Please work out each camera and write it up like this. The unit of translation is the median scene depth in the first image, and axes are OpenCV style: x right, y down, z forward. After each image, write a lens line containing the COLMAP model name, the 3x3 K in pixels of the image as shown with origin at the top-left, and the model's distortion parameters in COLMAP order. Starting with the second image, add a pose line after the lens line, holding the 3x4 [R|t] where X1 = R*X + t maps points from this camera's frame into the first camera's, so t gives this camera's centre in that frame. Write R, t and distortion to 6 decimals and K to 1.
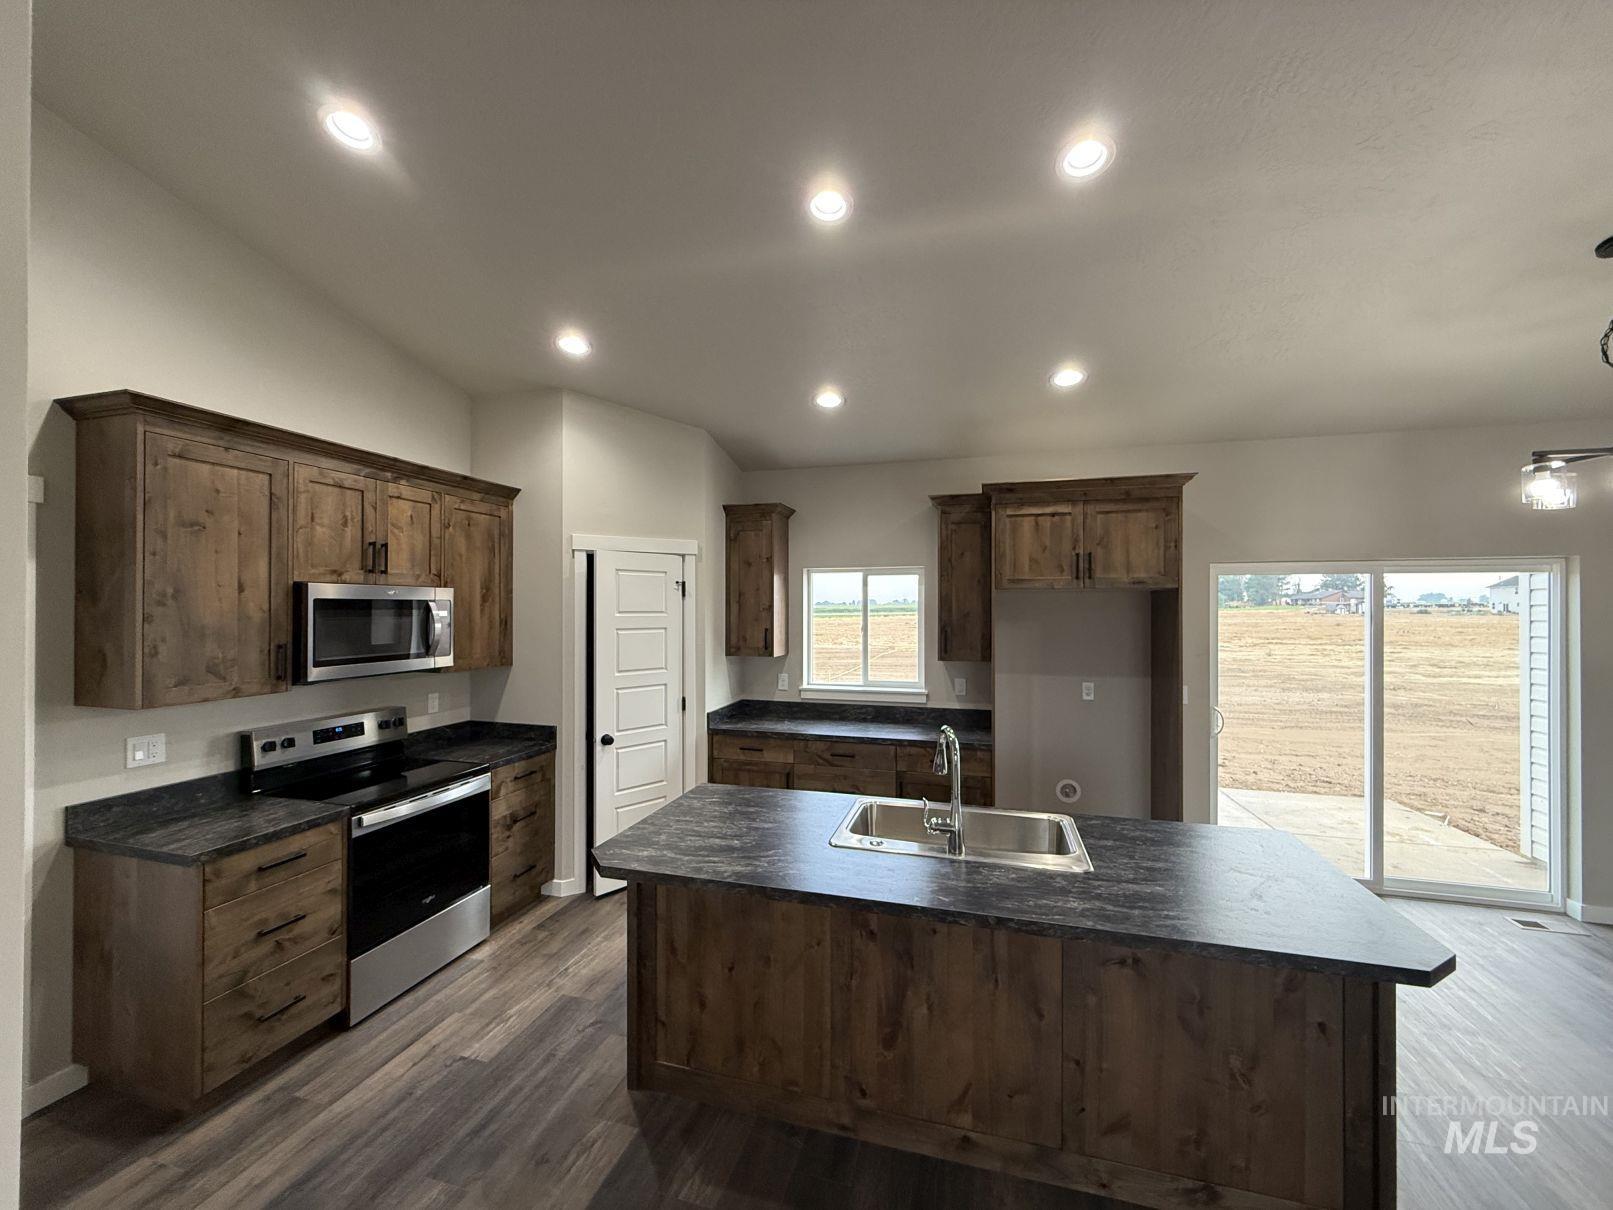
lens RADIAL K [[640.2, 0, 801.0], [0, 640.2, 606.2], [0, 0, 1]] dist [-0.001709, -0.000381]
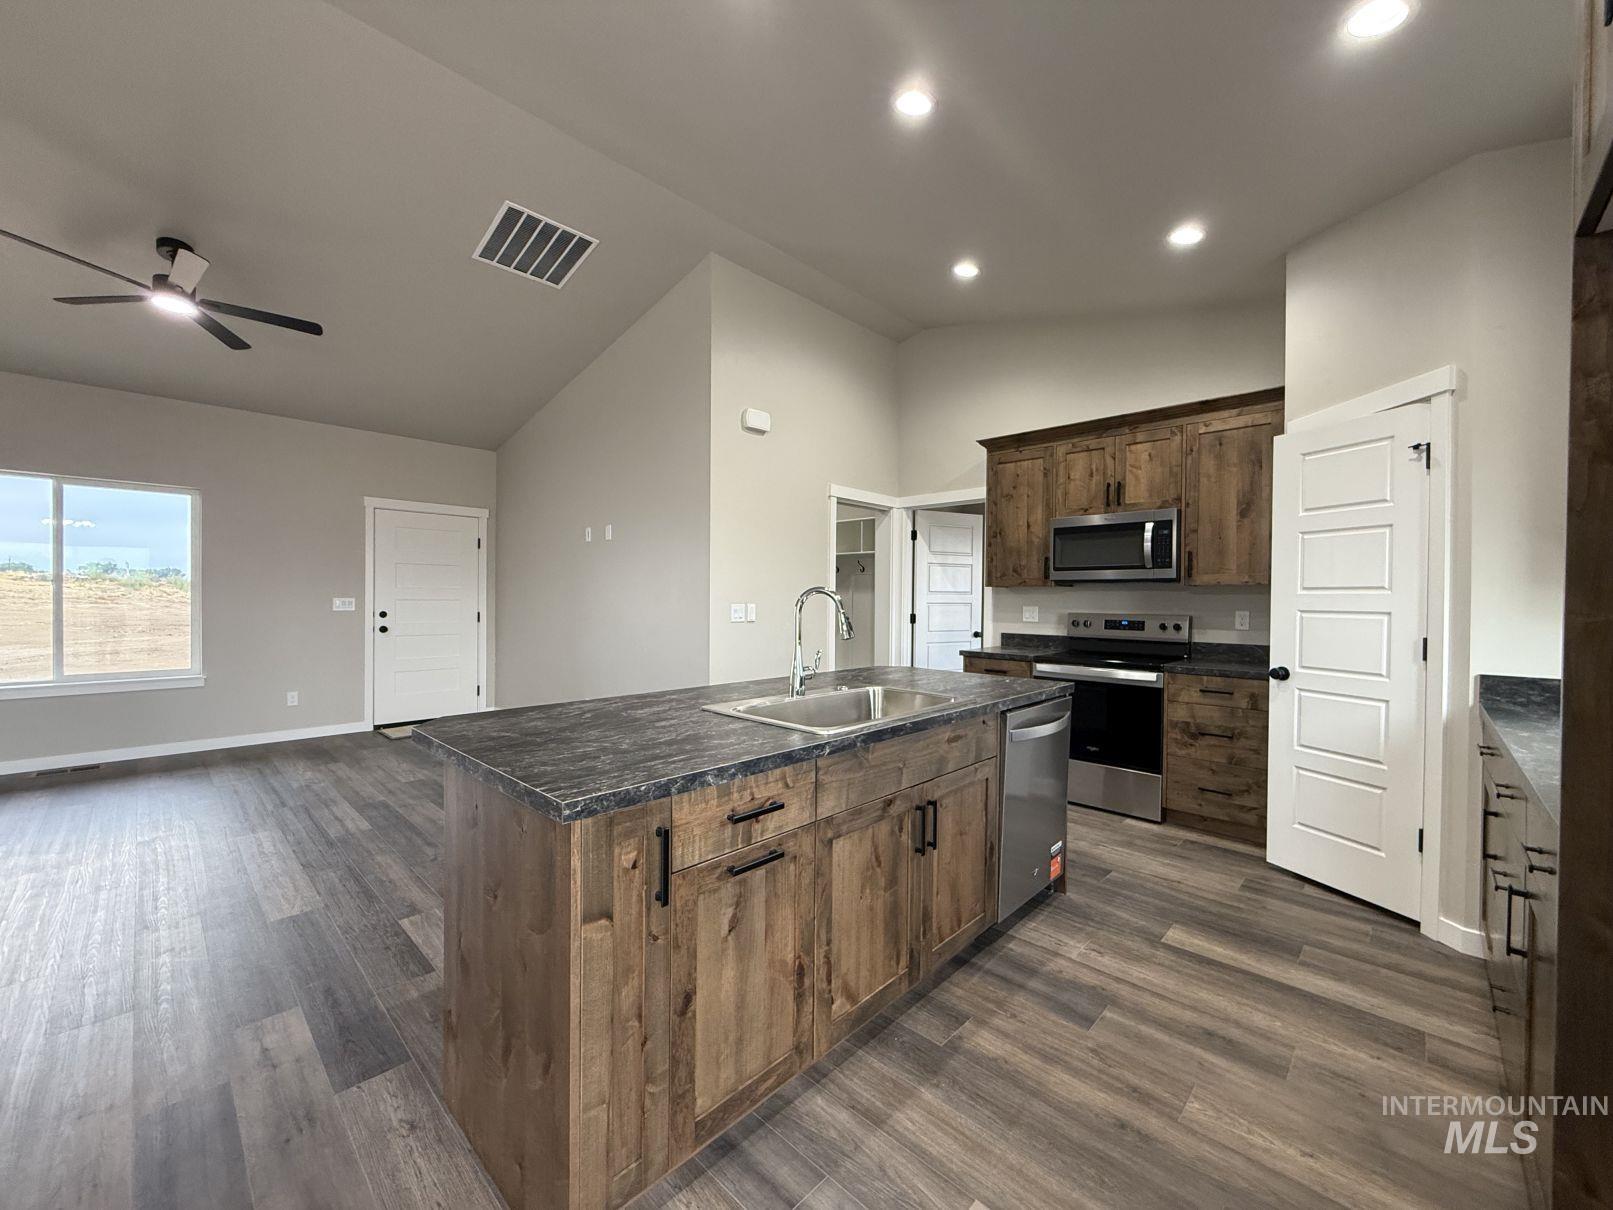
lens RADIAL K [[640.2, 0, 801.0], [0, 640.2, 606.2], [0, 0, 1]] dist [-0.001709, -0.000381]
pose [[-0.466196, 0.004860, -0.884668, 0.755393], [-0.007936, 0.999922, 0.009676, 0.137481], [0.884646, 0.011531, -0.466121, 0.944853]]
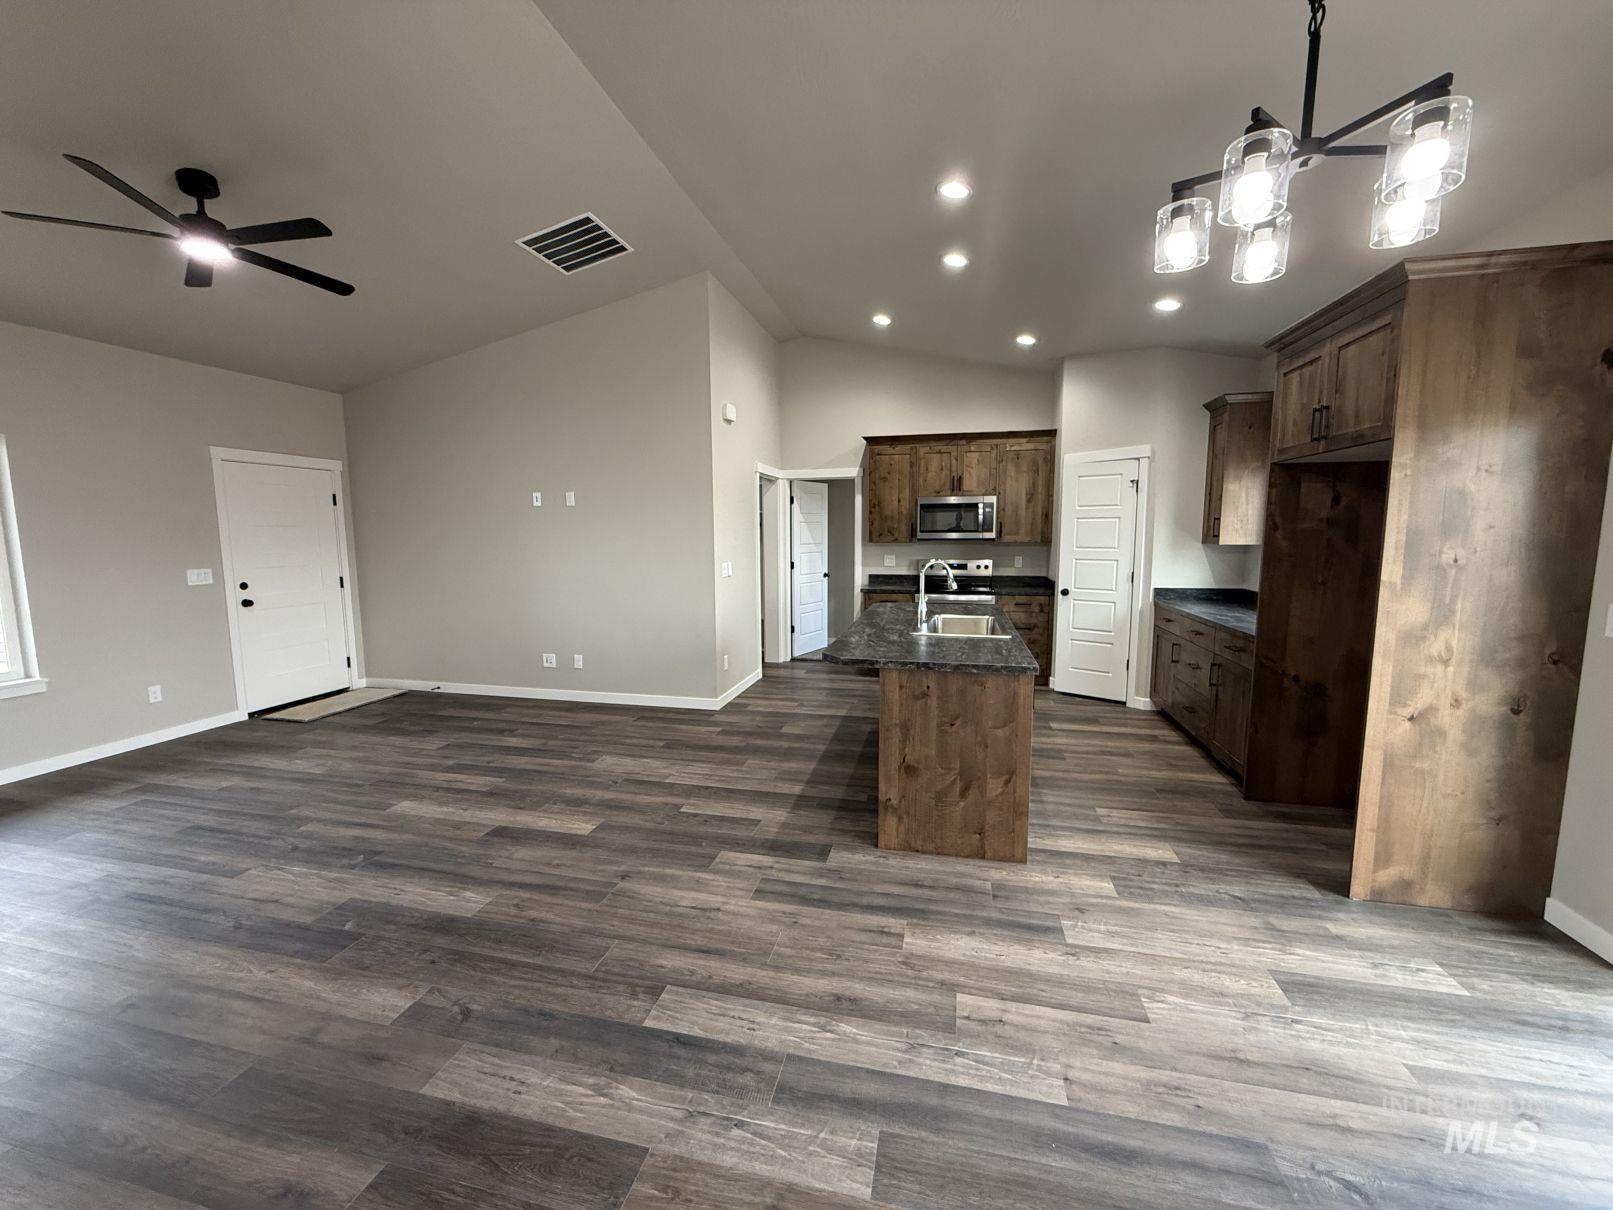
lens RADIAL K [[640.2, 0, 801.0], [0, 640.2, 606.2], [0, 0, 1]] dist [-0.001709, -0.000381]
pose [[0.048774, 0.115792, -0.992075, 1.307555], [0.008587, 0.993172, 0.116342, 0.068871], [0.998773, -0.014194, 0.047447, 0.344597]]
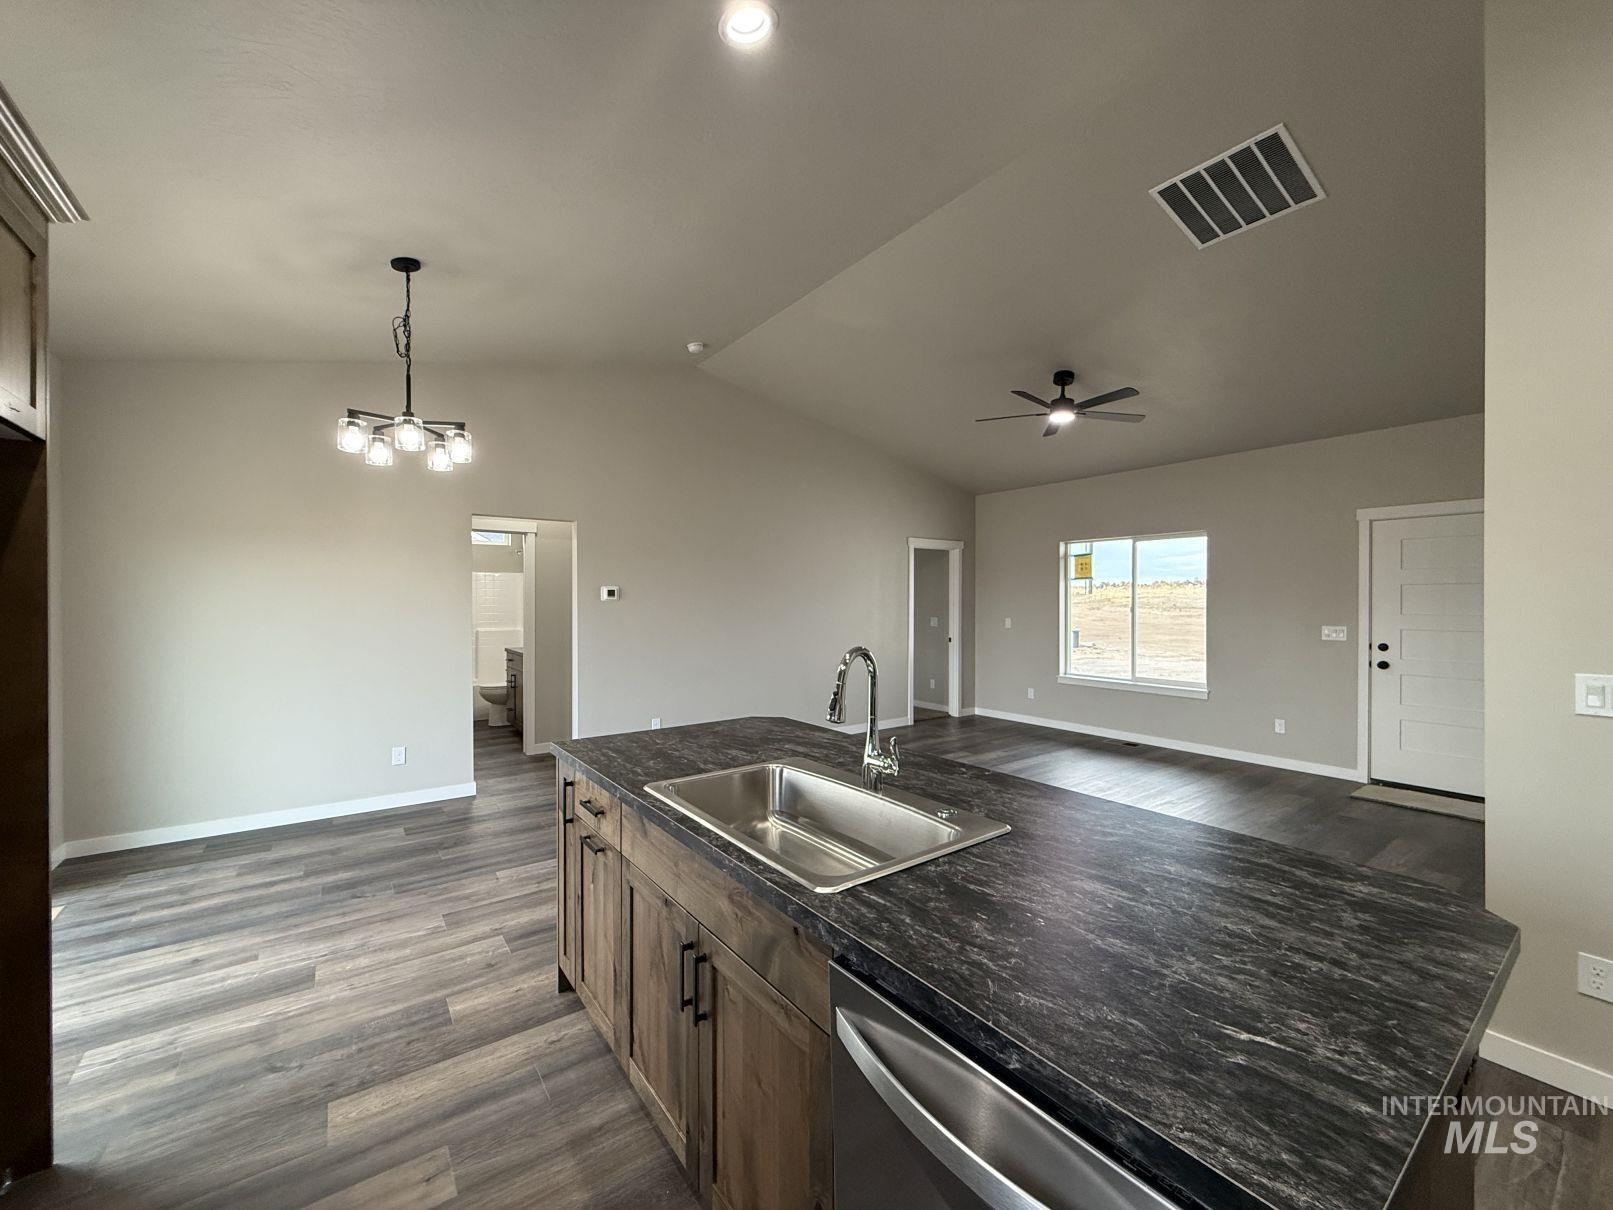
lens RADIAL K [[646.4, 0, 806.5], [0, 646.4, 605.0], [0, 0, 1]] dist [-0.002348, -0.000257]
pose [[-0.793499, -0.005725, 0.608545, -0.124279], [-0.003849, 0.999983, 0.004388, 0.088324], [-0.608560, 0.001140, -0.793507, 1.072983]]
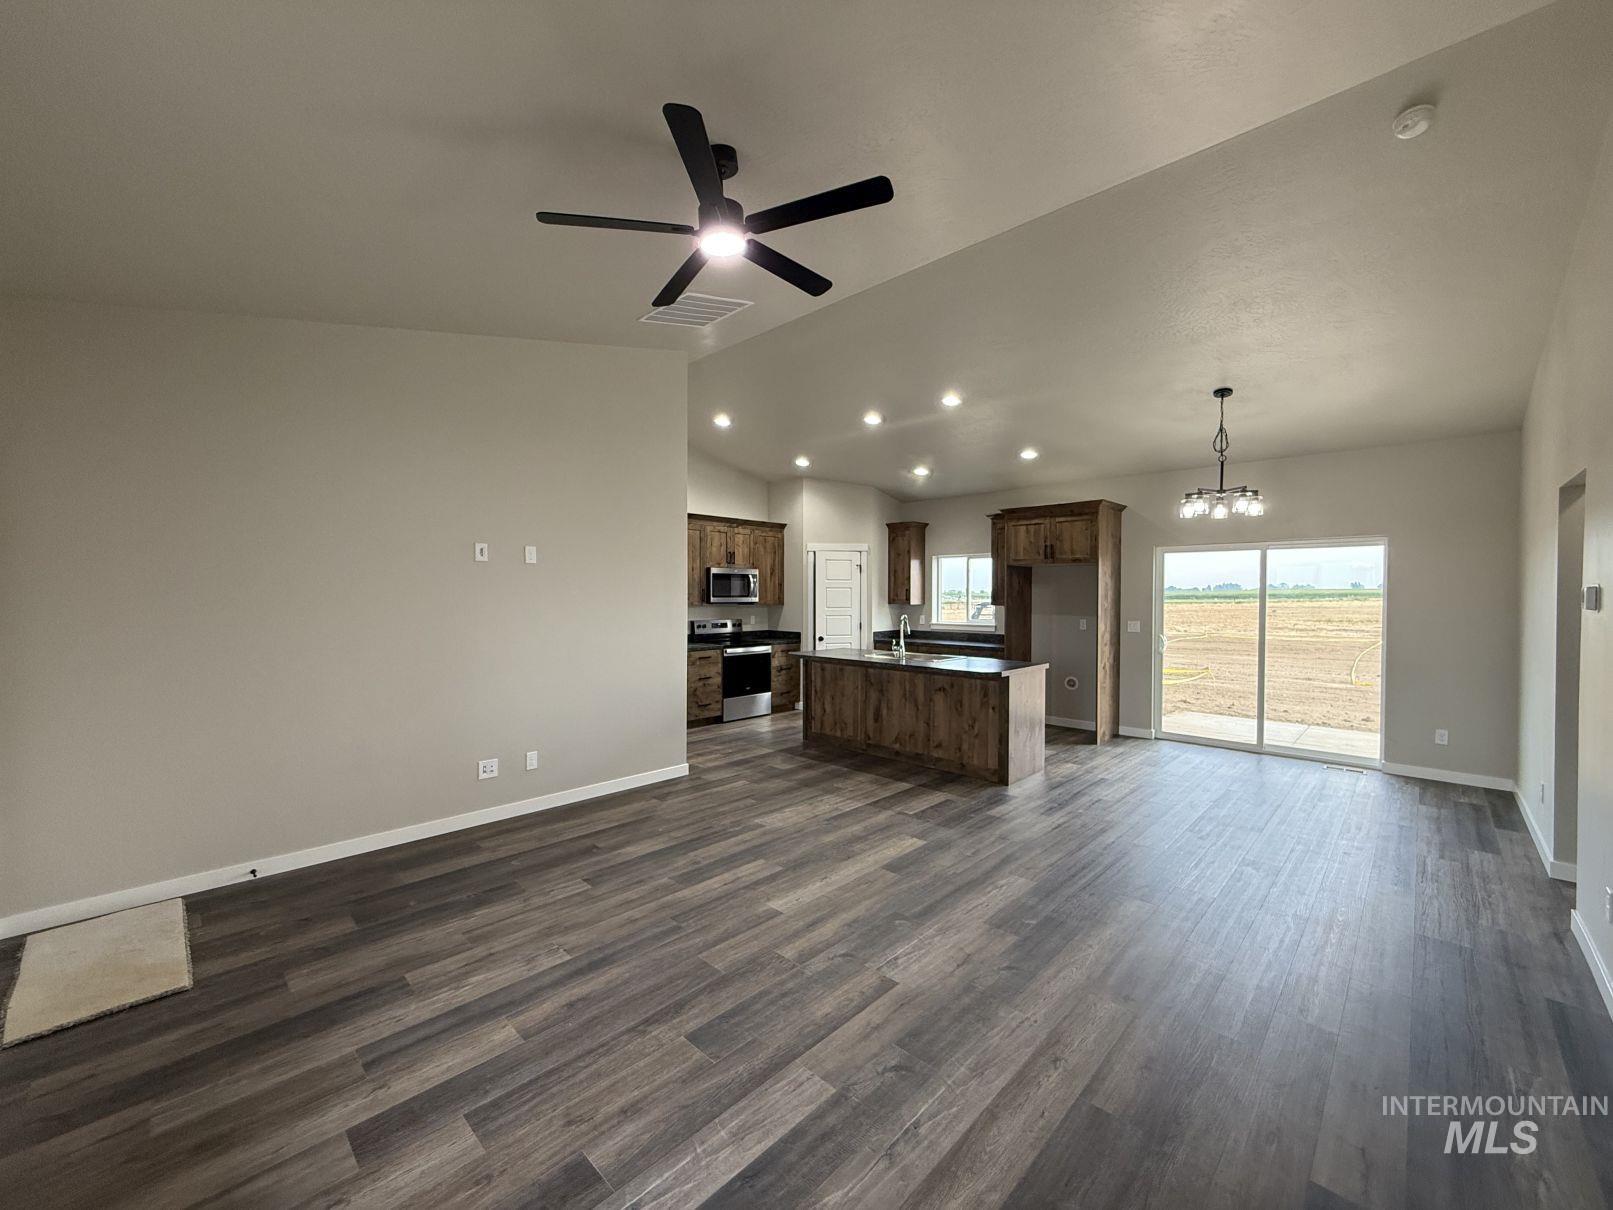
lens RADIAL K [[640.2, 0, 801.0], [0, 640.2, 606.2], [0, 0, 1]] dist [-0.001709, -0.000381]
pose [[0.882327, 0.008451, -0.470561, 0.732862], [0.001418, 0.999787, 0.020613, 0.060792], [0.470634, -0.018855, 0.882127, -1.050952]]
